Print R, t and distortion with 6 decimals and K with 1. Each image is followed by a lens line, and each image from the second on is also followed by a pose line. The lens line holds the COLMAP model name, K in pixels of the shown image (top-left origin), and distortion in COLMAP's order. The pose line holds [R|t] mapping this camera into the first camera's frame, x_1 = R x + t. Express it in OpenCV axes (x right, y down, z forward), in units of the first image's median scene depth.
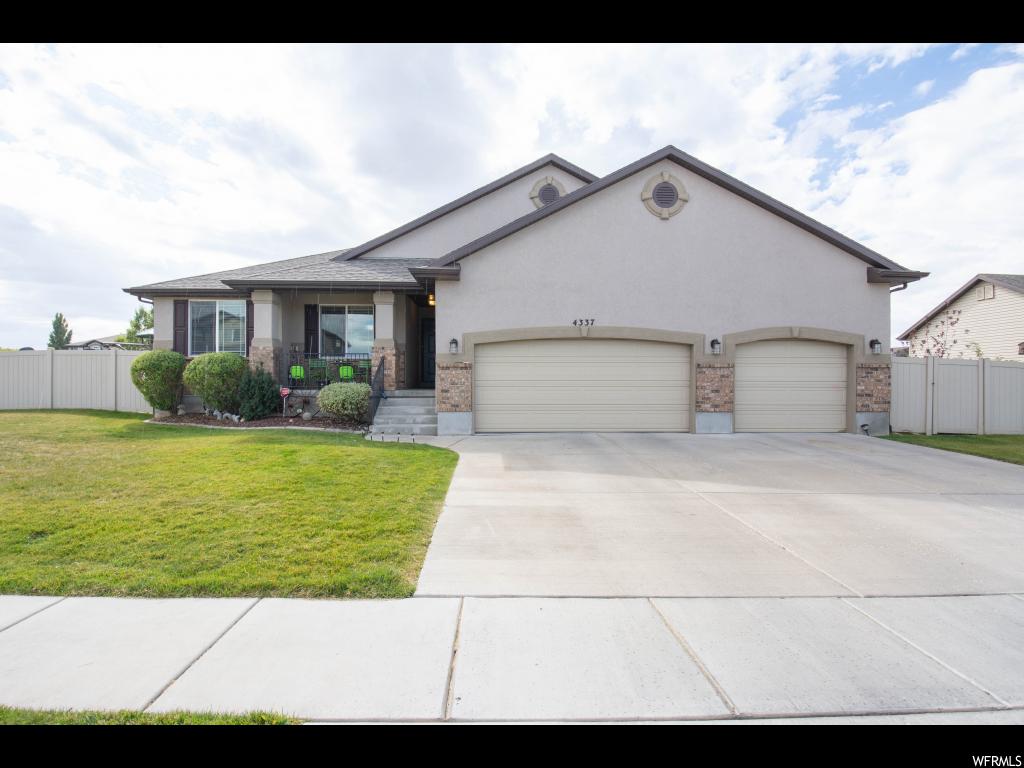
lens RADIAL K [[564.4, 0, 497.1], [0, 564.4, 418.1], [0, 0, 1]] dist [0.000029, -0.000785]
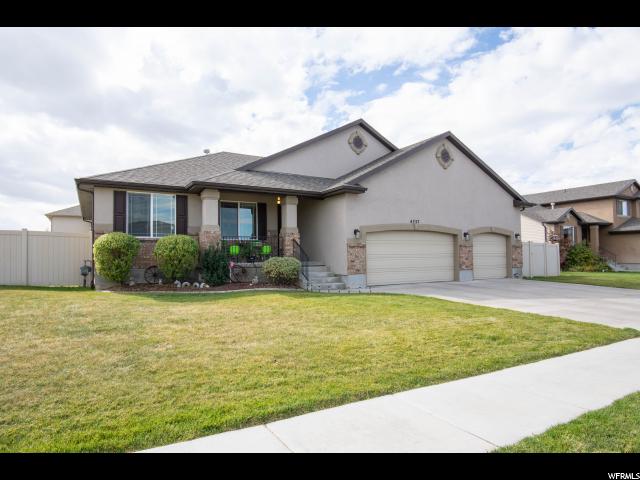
lens RADIAL K [[407.2, 0, 329.1], [0, 407.2, 252.4], [0, 0, 1]] dist [0.016320, -0.000700]
pose [[0.867862, -0.007744, 0.496745, -0.660147], [0.041970, 0.997447, -0.057777, -0.008515], [-0.495029, 0.070991, 0.865971, 0.024855]]
